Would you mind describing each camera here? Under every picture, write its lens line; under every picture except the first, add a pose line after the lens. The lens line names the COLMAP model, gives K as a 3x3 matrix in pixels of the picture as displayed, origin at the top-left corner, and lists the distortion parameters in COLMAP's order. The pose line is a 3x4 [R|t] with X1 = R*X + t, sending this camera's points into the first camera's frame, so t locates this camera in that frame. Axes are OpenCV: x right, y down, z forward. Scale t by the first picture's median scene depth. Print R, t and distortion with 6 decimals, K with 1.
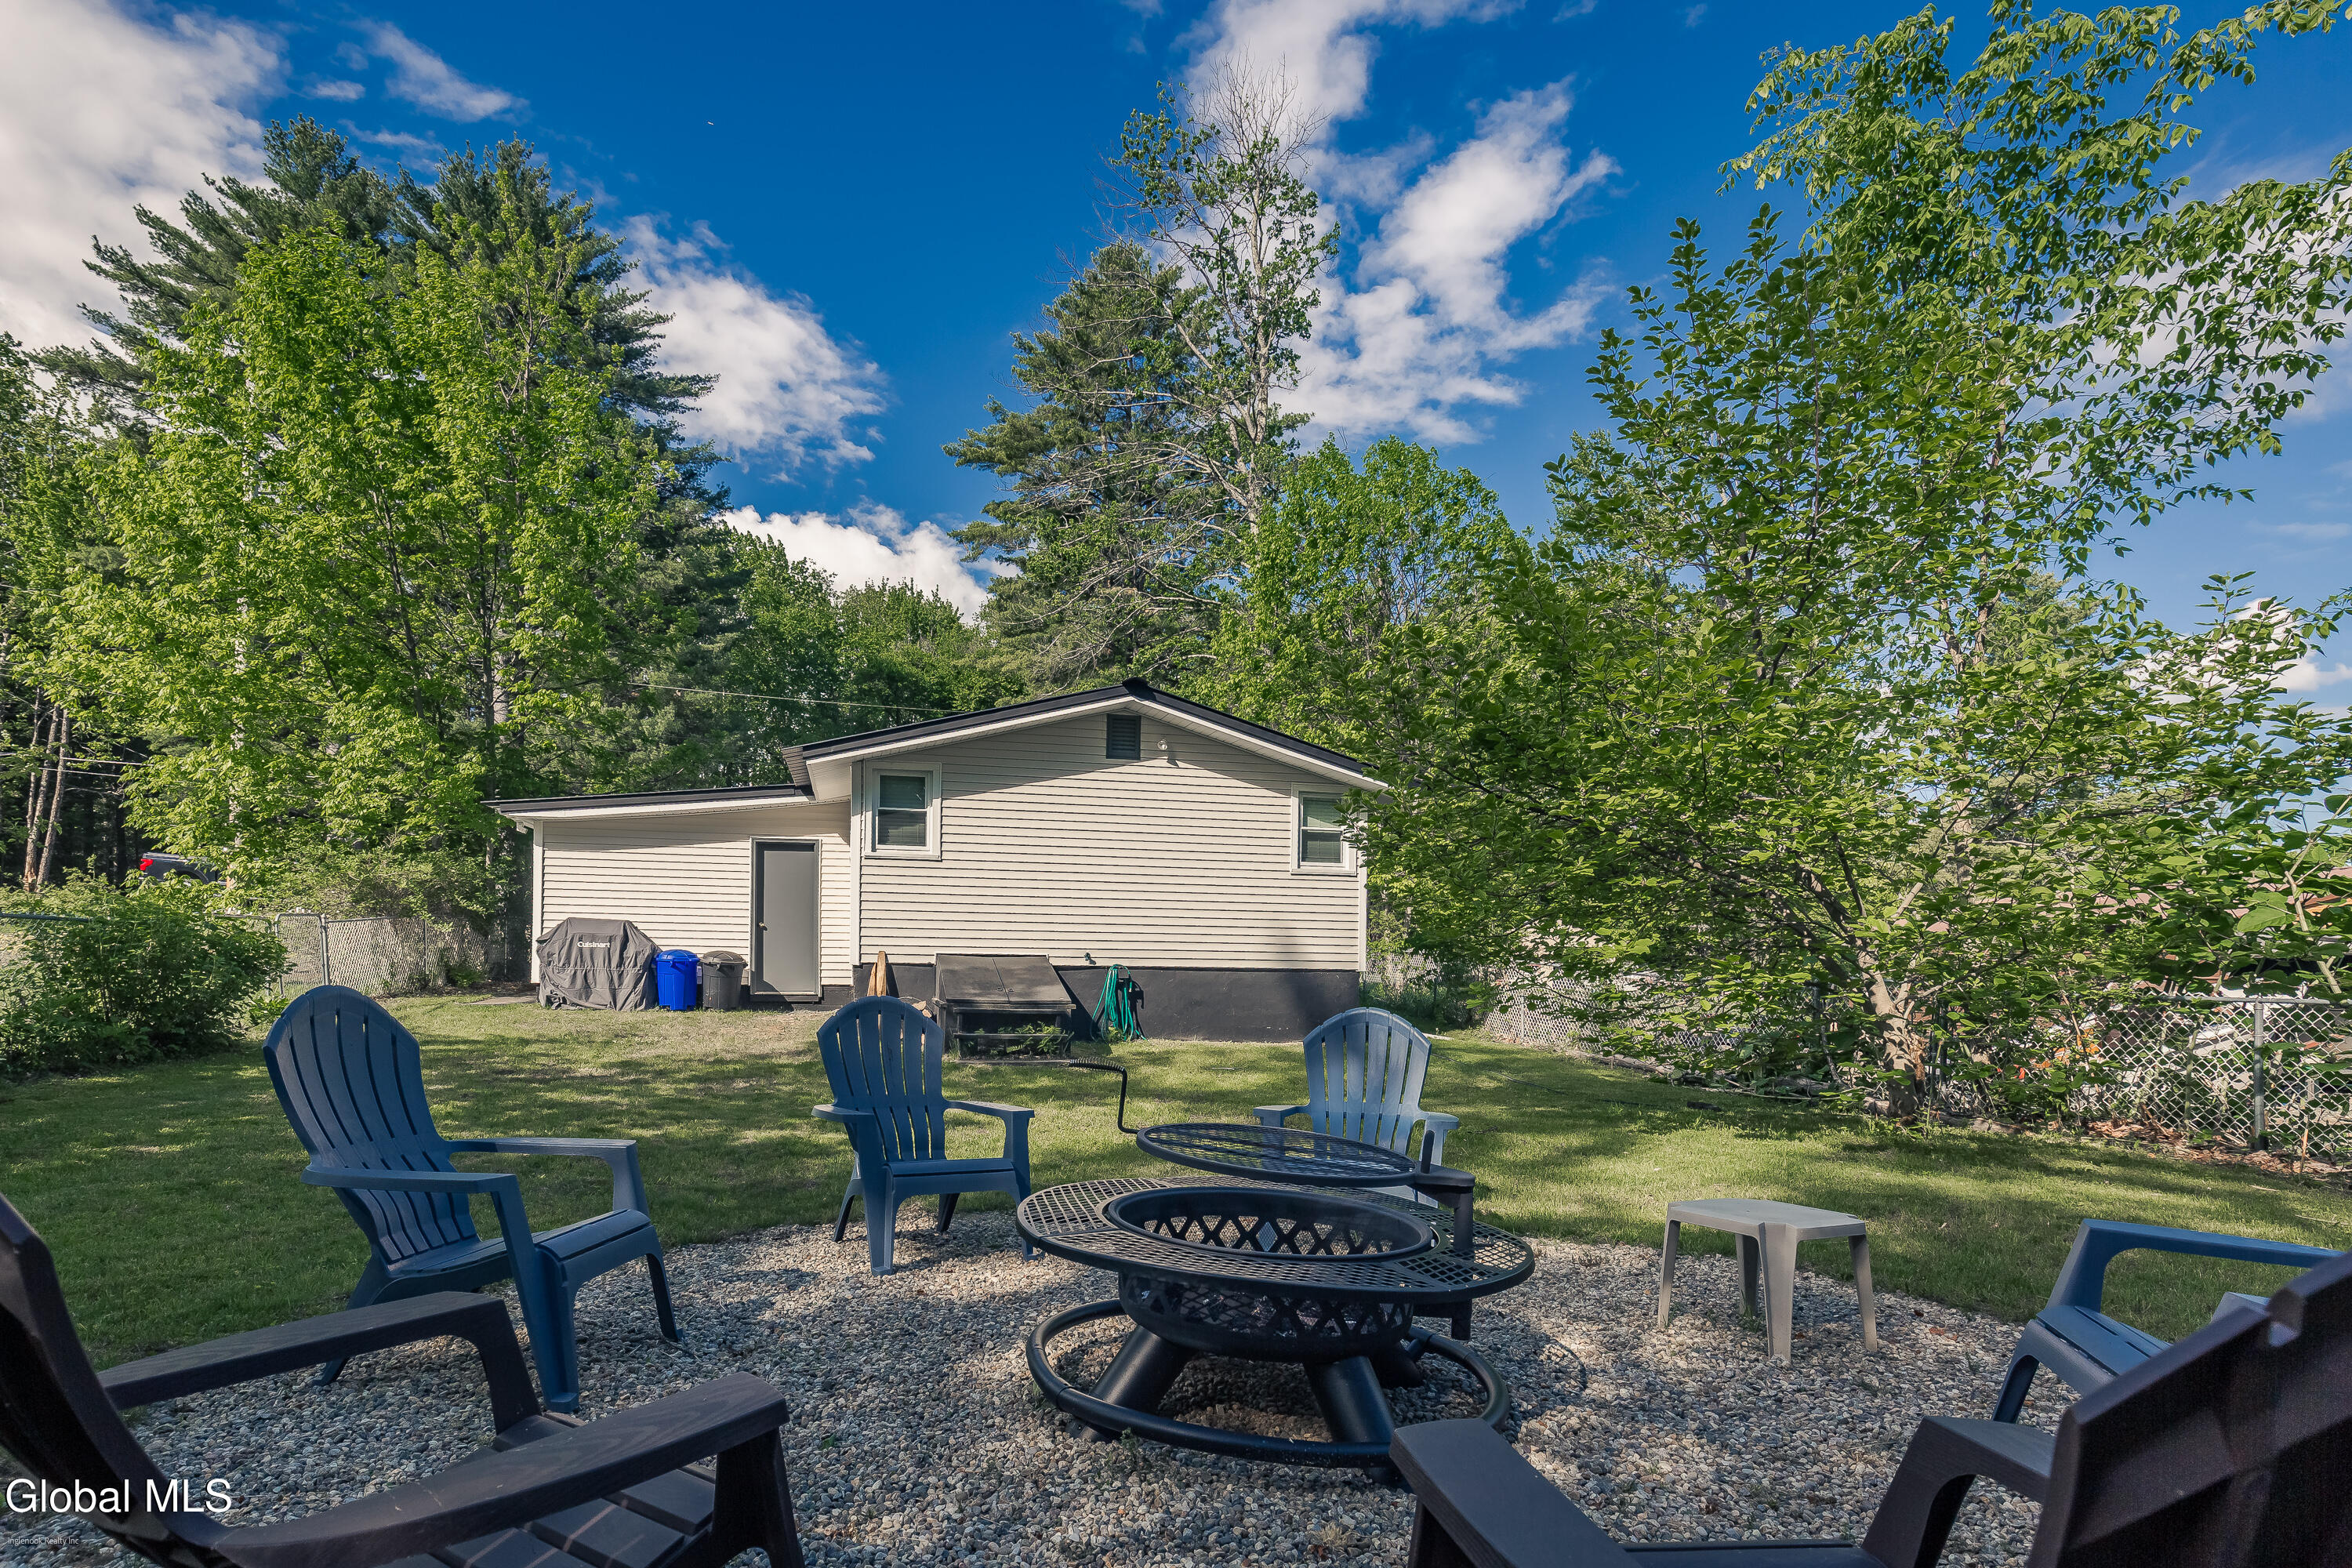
lens RADIAL K [[1098.2, 0, 1176.0], [0, 1098.2, 784.0], [0, 0, 1]] dist [-0.001121, -0.000187]
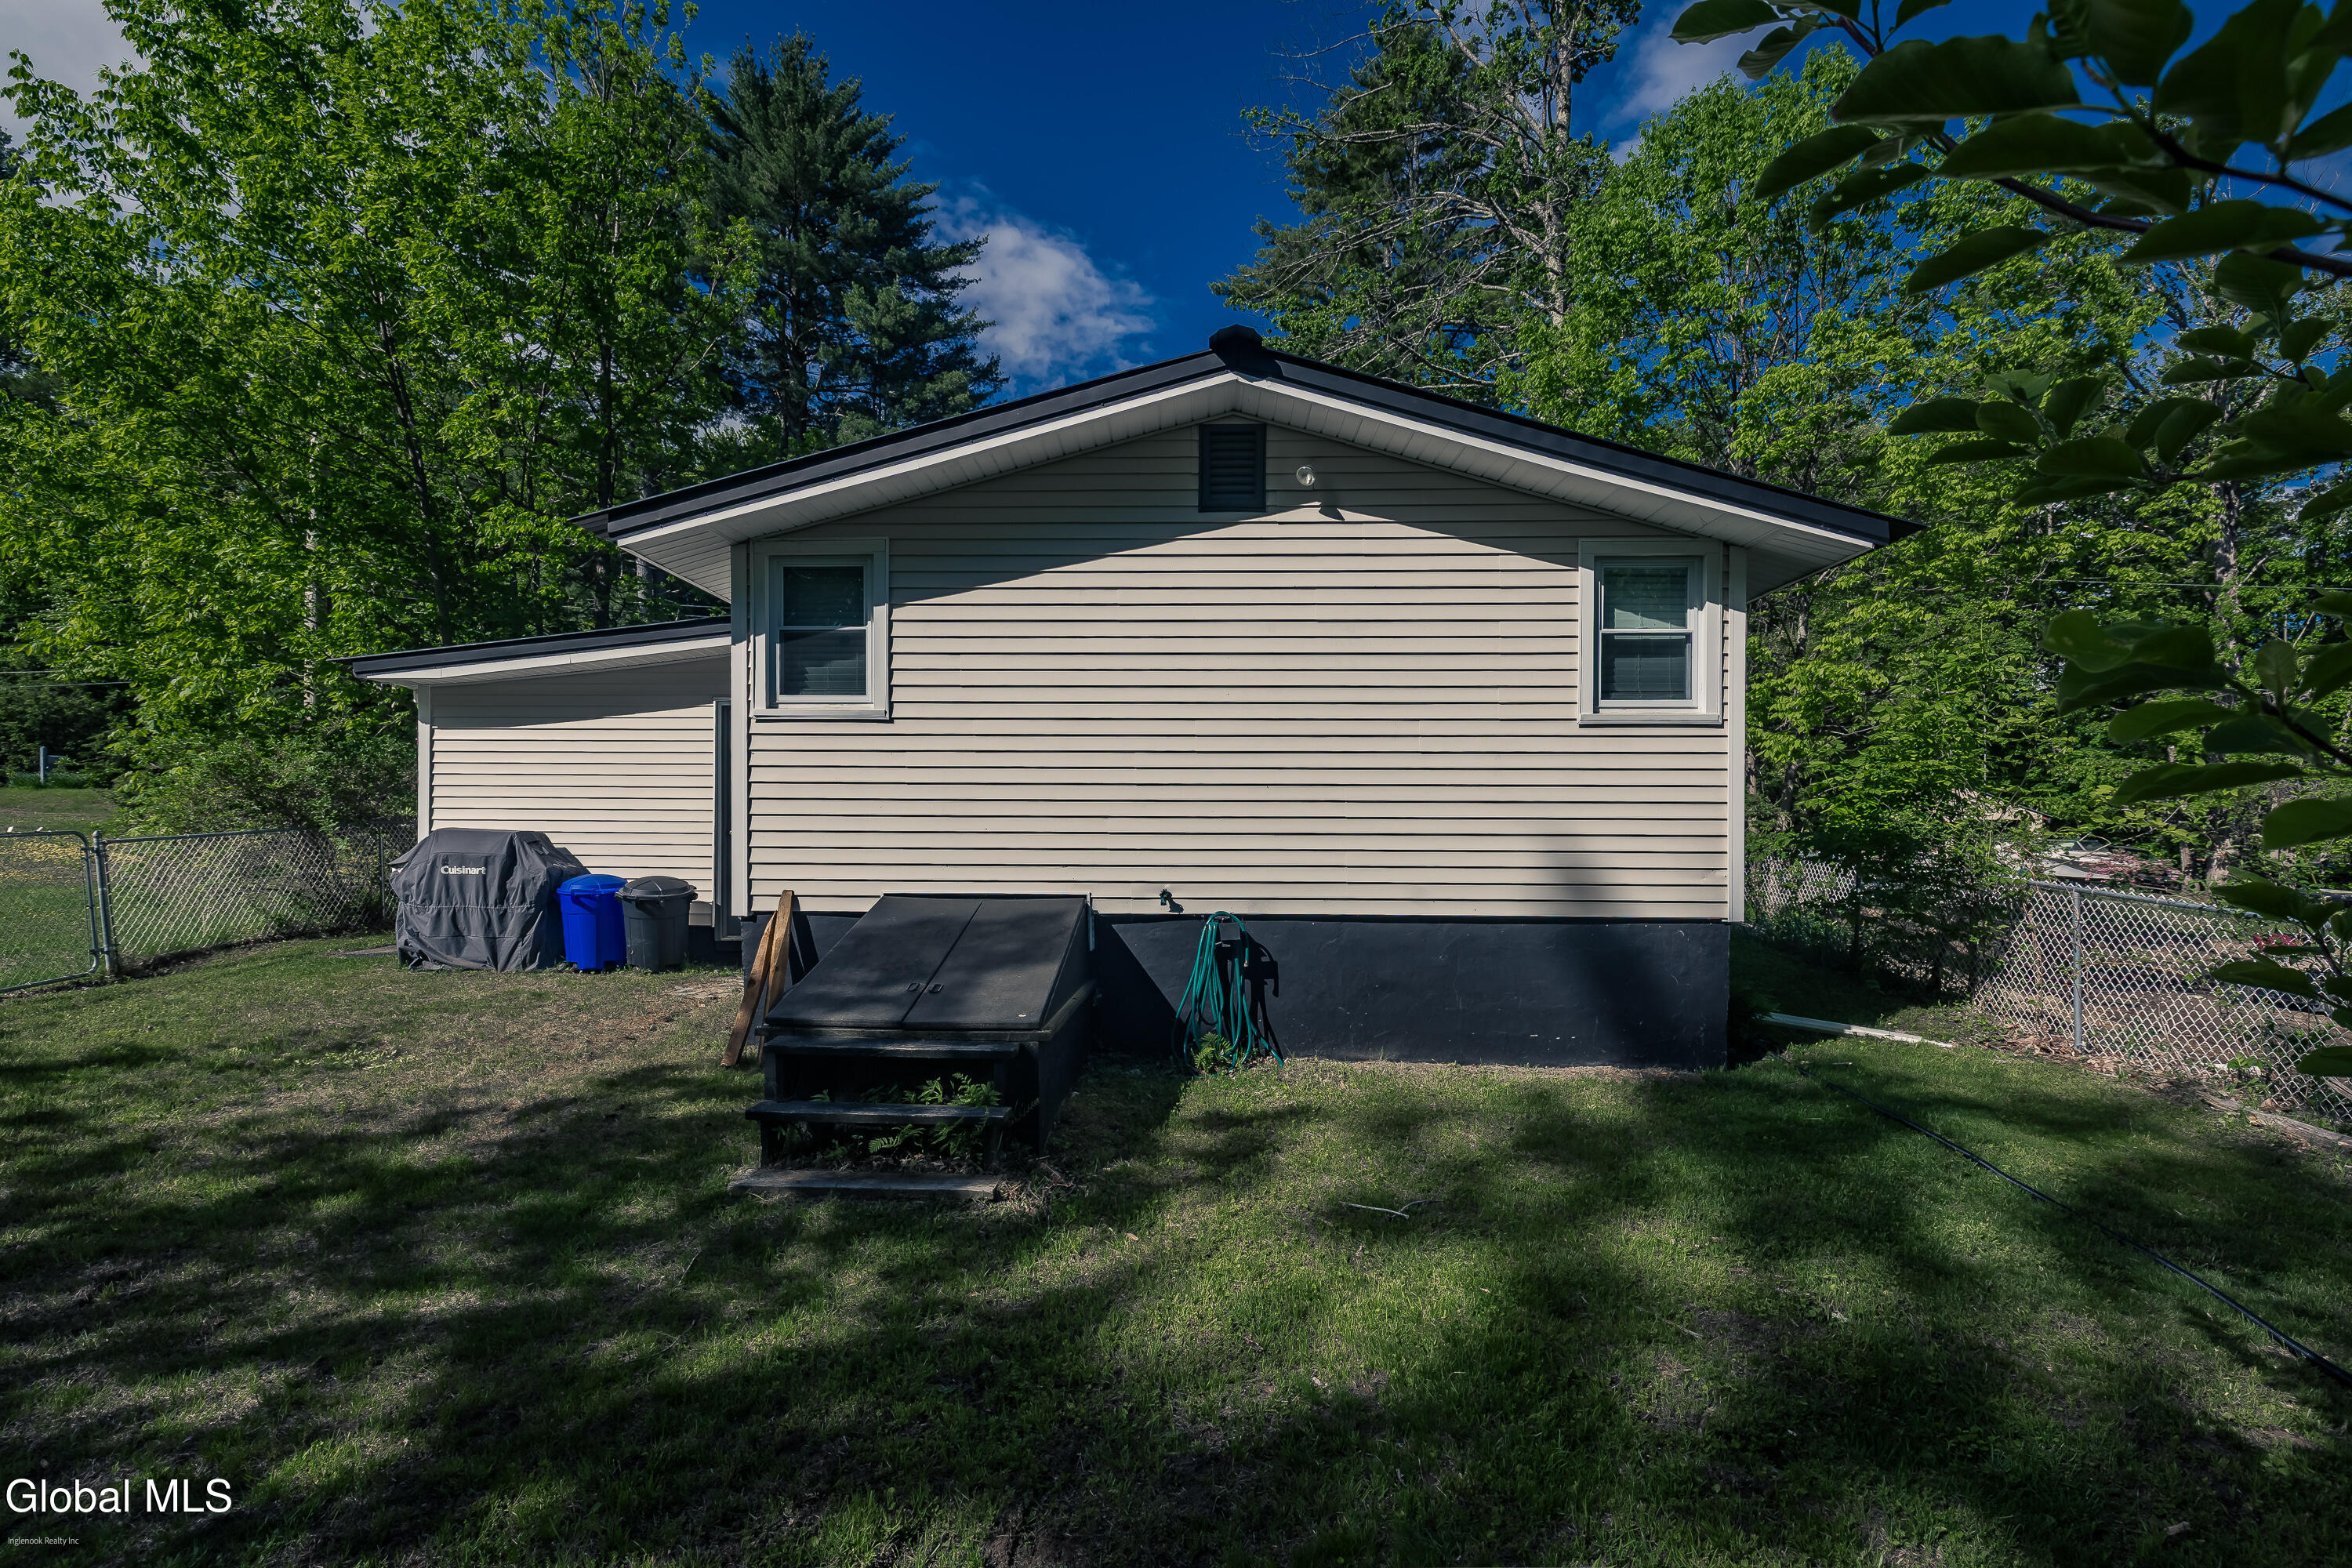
lens RADIAL K [[1098.2, 0, 1176.0], [0, 1098.2, 784.0], [0, 0, 1]] dist [-0.001121, -0.000187]
pose [[0.972101, -0.023738, -0.233358, 0.042652], [0.049208, 0.993366, 0.103939, 0.048502], [0.229342, -0.112523, 0.966820, 0.478515]]
